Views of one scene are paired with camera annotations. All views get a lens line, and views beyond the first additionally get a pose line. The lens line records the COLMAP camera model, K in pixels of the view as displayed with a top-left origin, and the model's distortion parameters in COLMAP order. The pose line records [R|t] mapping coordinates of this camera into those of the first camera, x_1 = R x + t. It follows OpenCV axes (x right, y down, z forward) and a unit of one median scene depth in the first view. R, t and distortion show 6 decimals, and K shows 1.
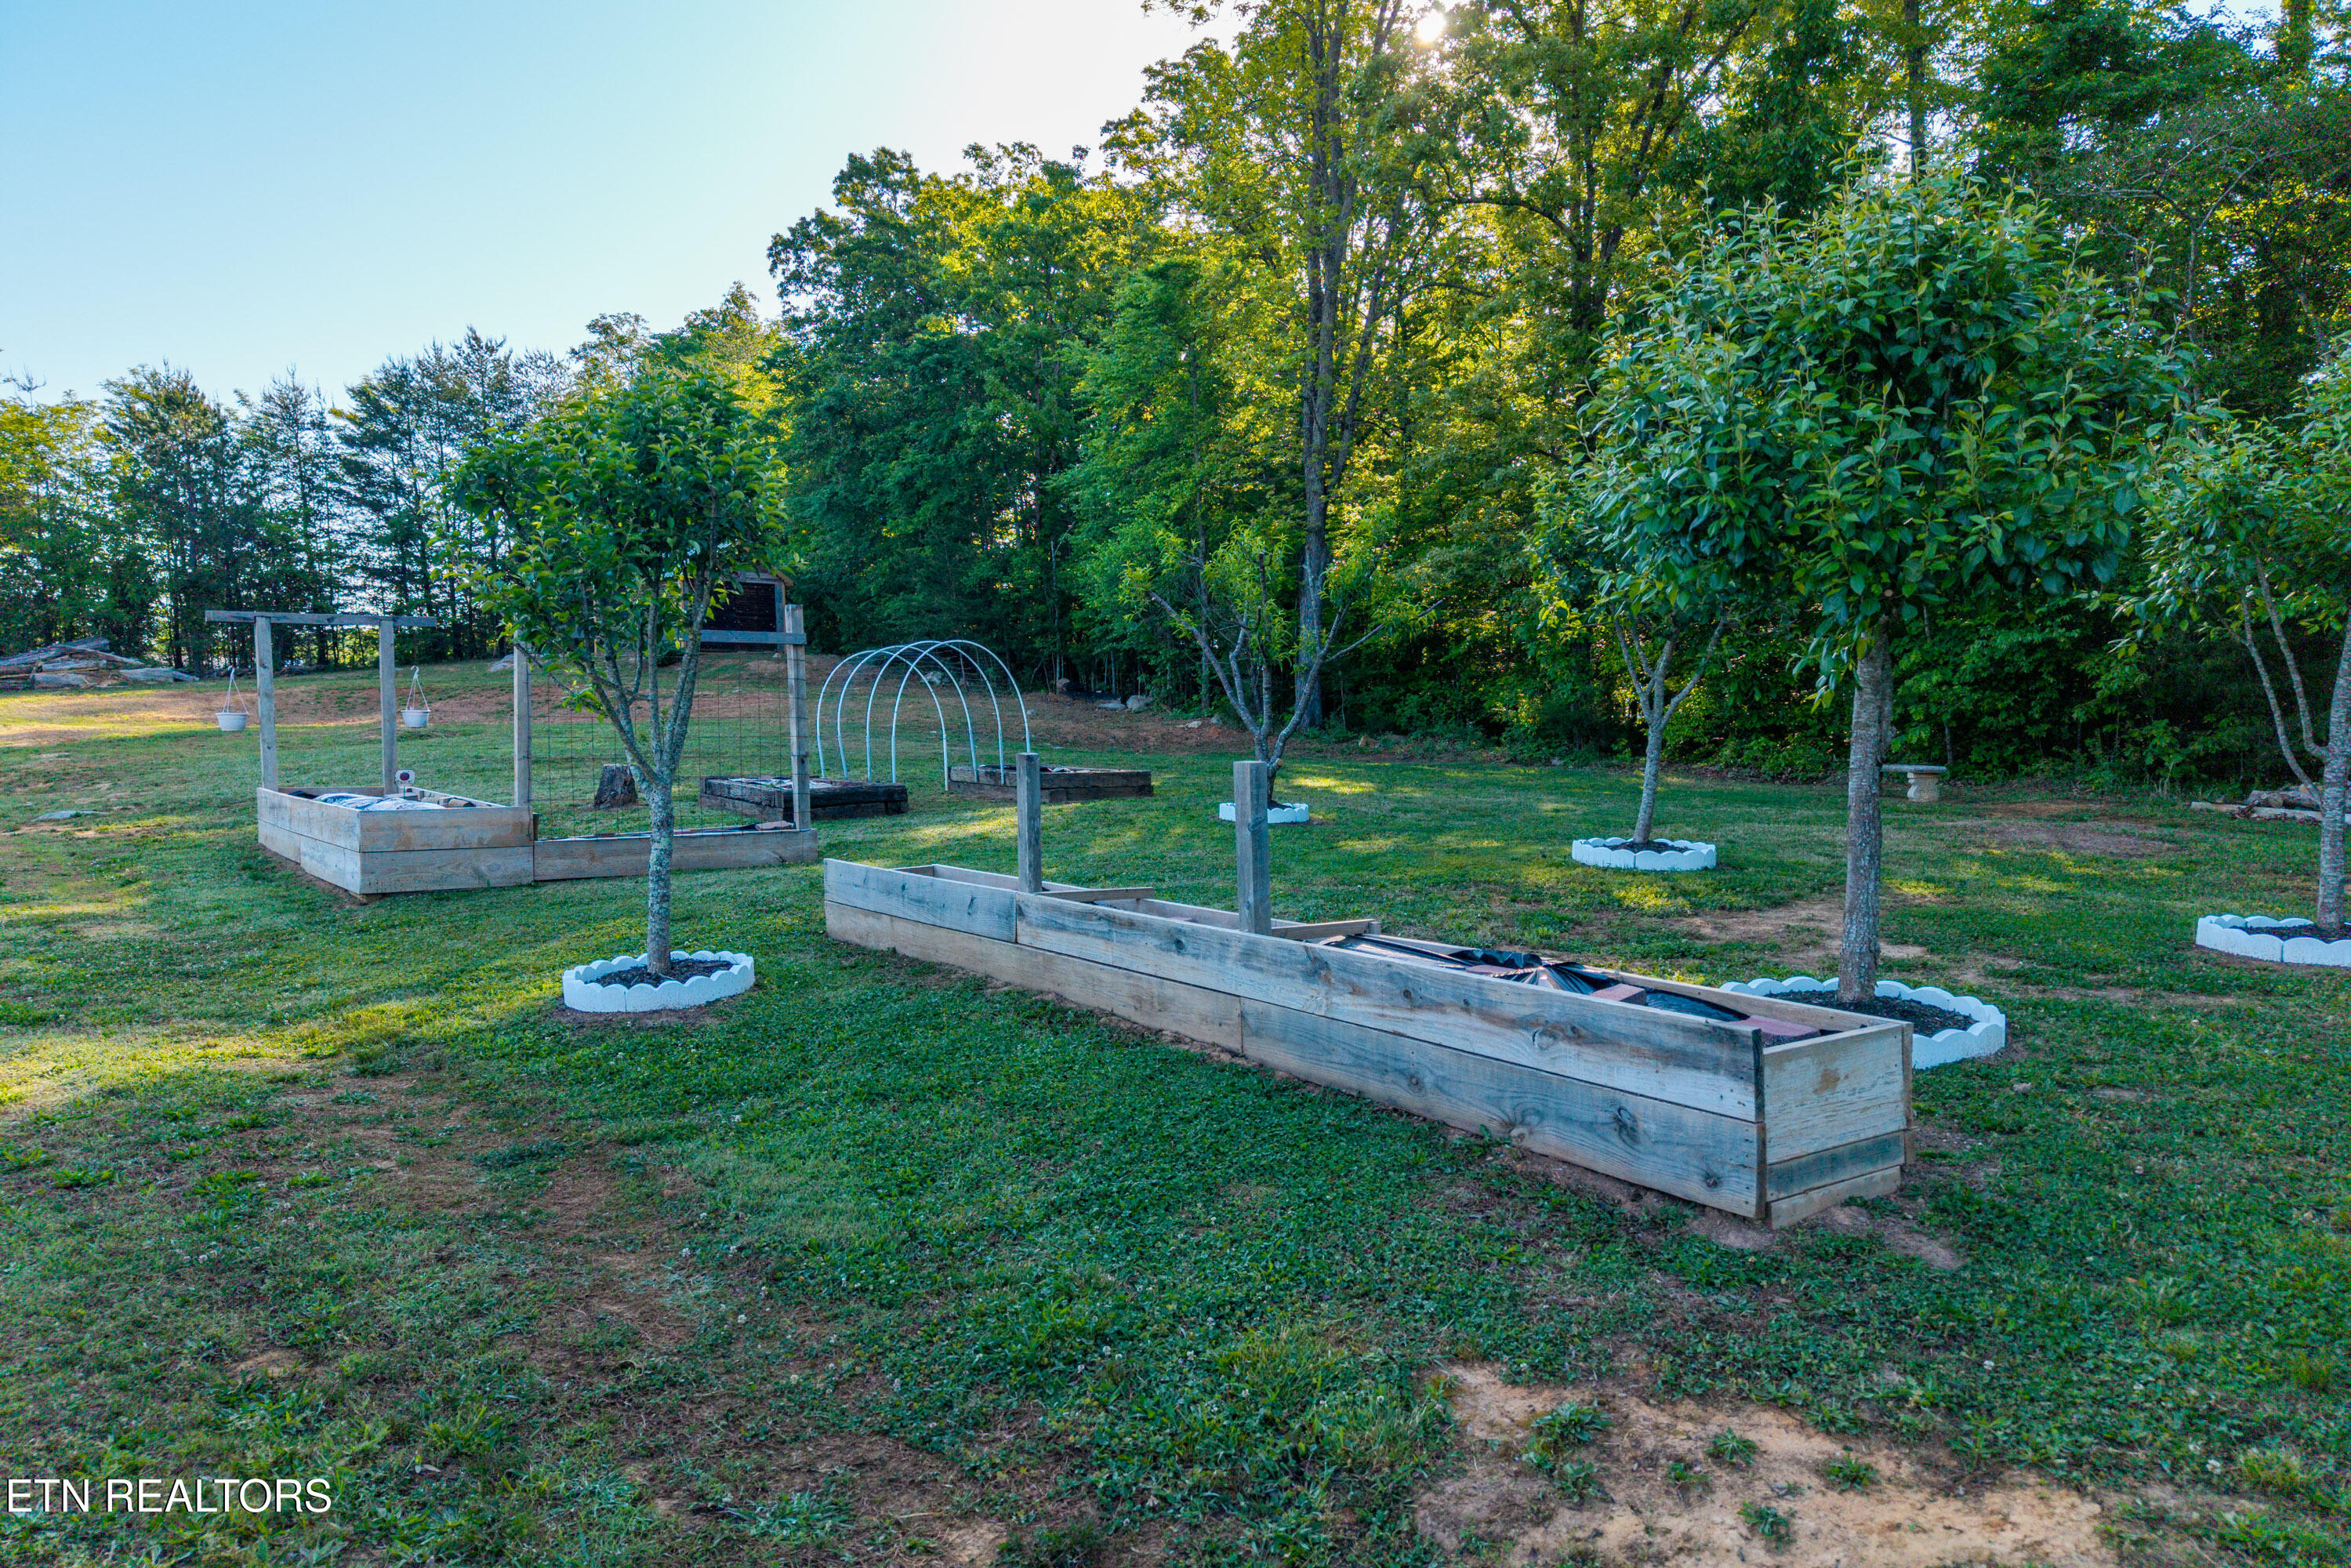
lens RADIAL K [[1562.4, 0, 1177.9], [0, 1562.4, 776.8], [0, 0, 1]] dist [0.037080, -0.042253]
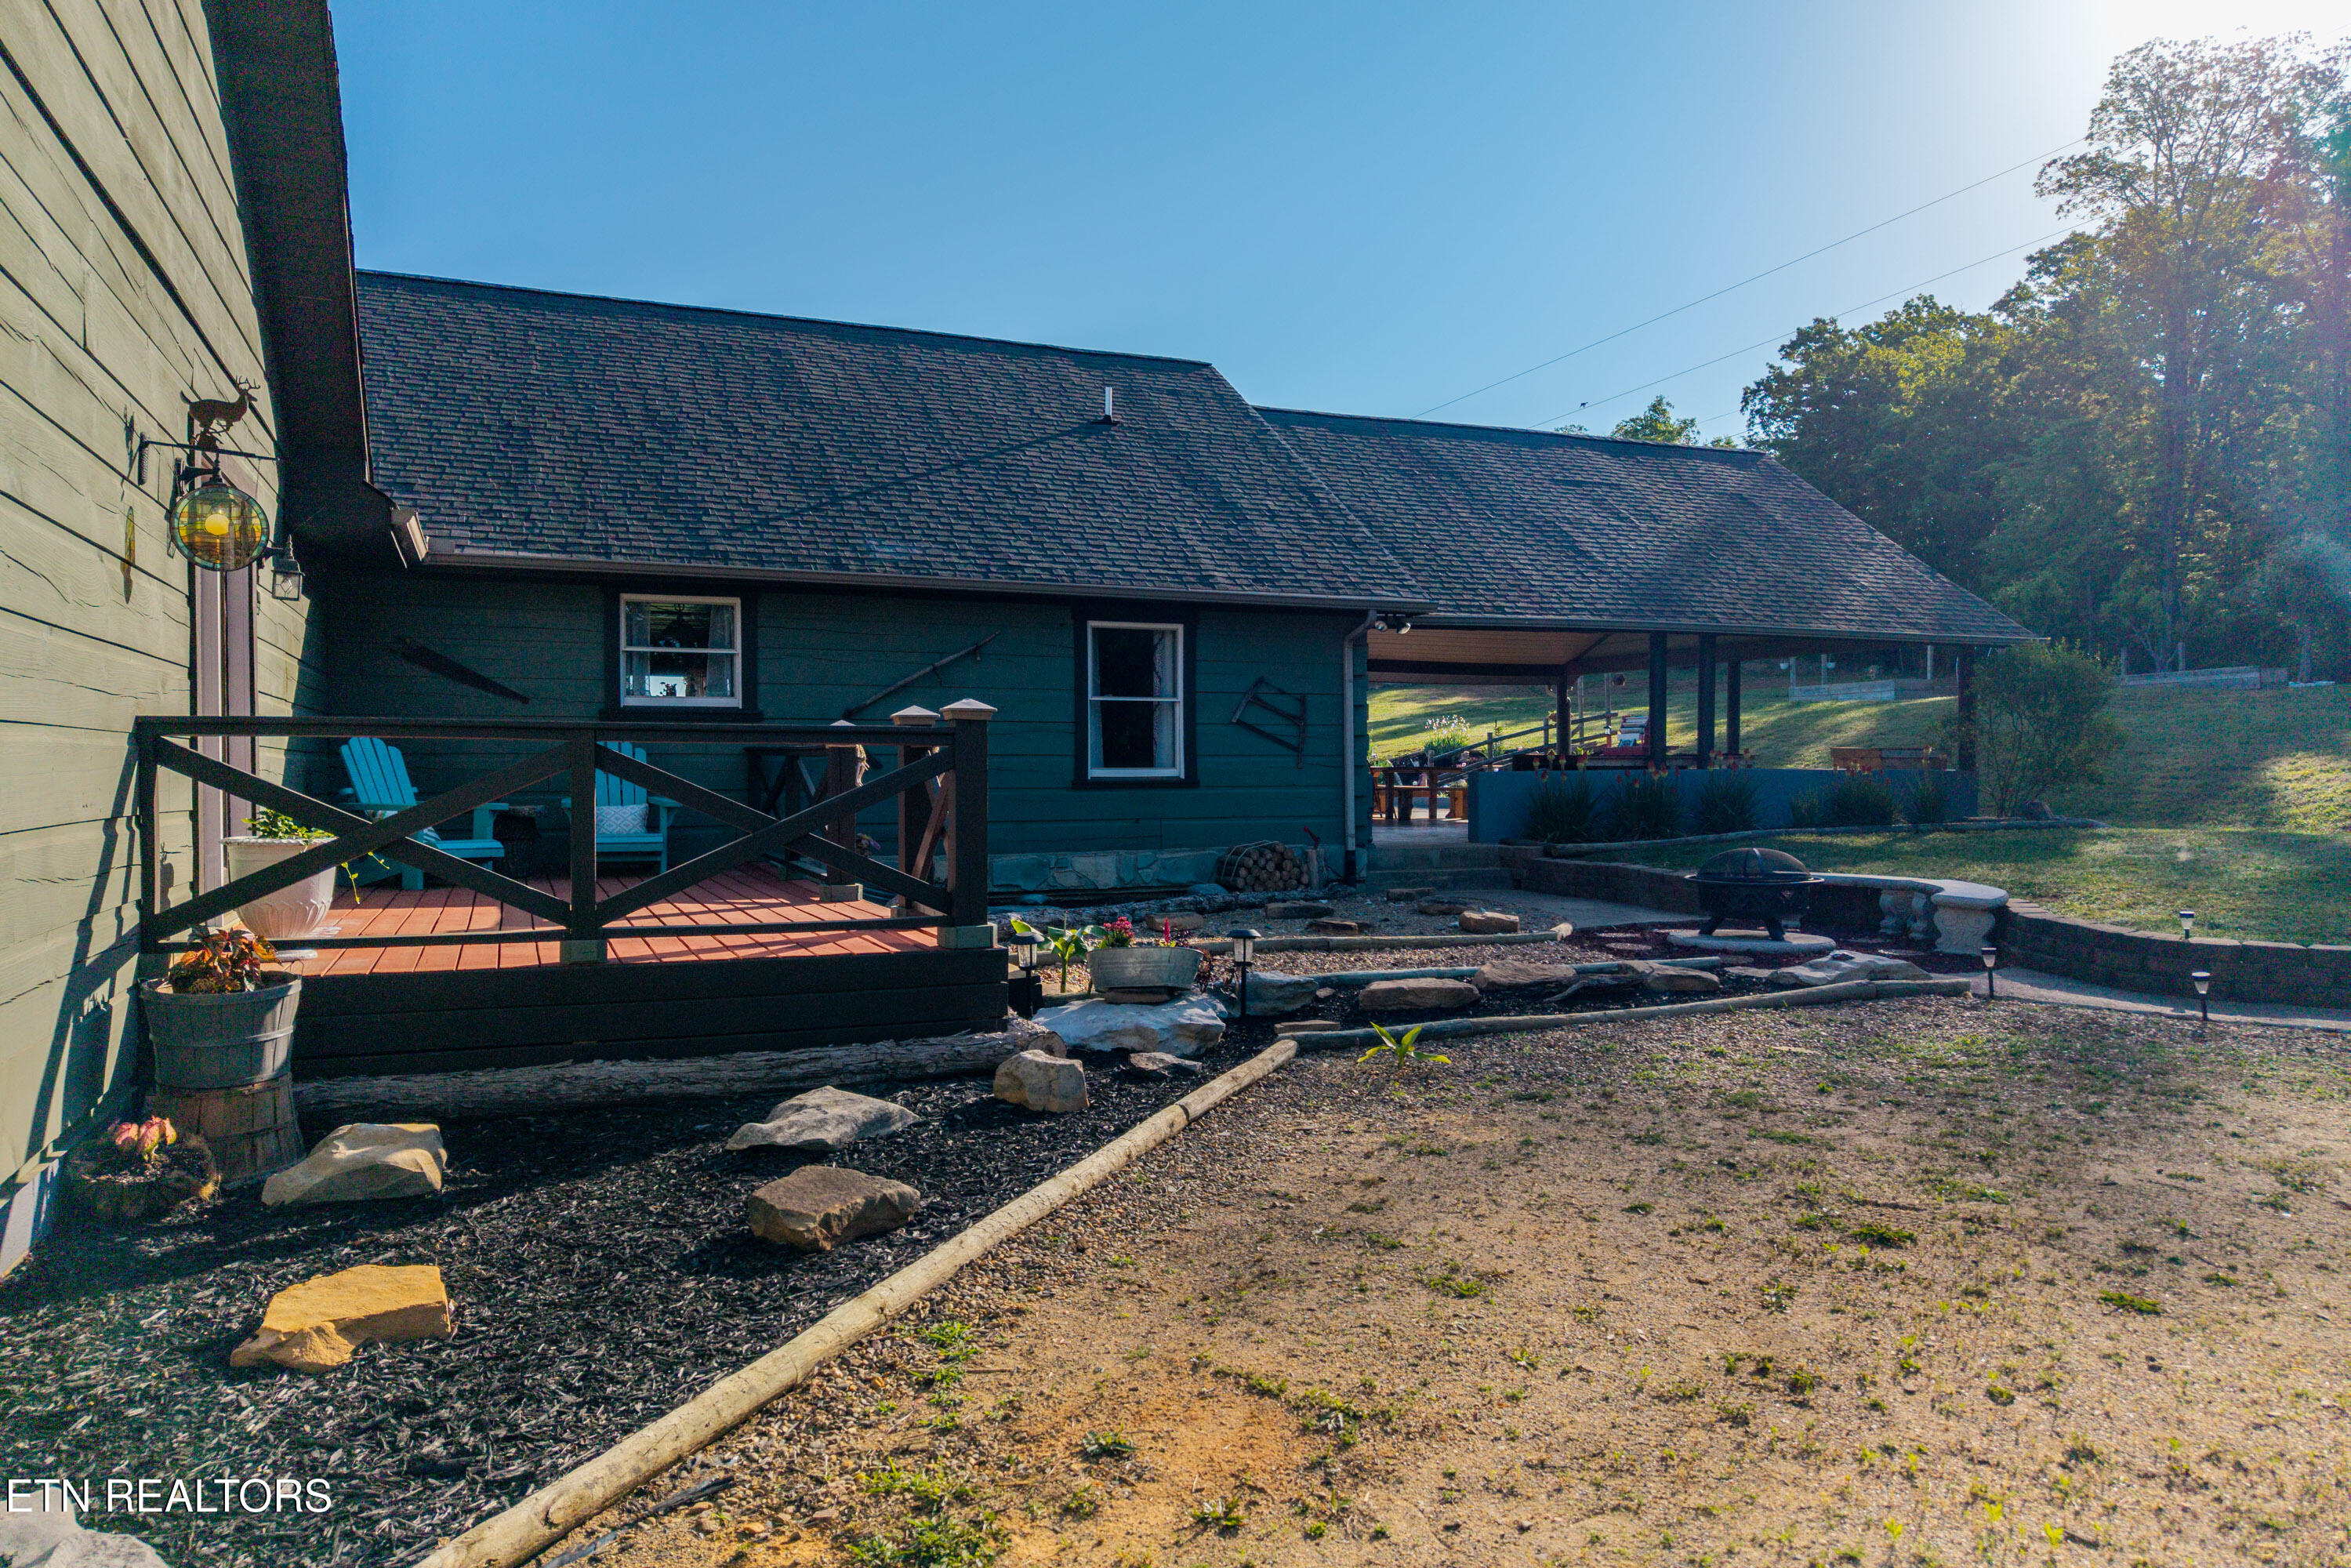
lens RADIAL K [[1562.4, 0, 1169.9], [0, 1562.4, 787.7], [0, 0, 1]] dist [0.037080, -0.042253]
pose [[0.891268, 0.002977, -0.453468, -0.059303], [-0.008349, 0.999917, -0.009845, 0.067043], [0.453400, 0.012561, 0.891218, -0.623785]]
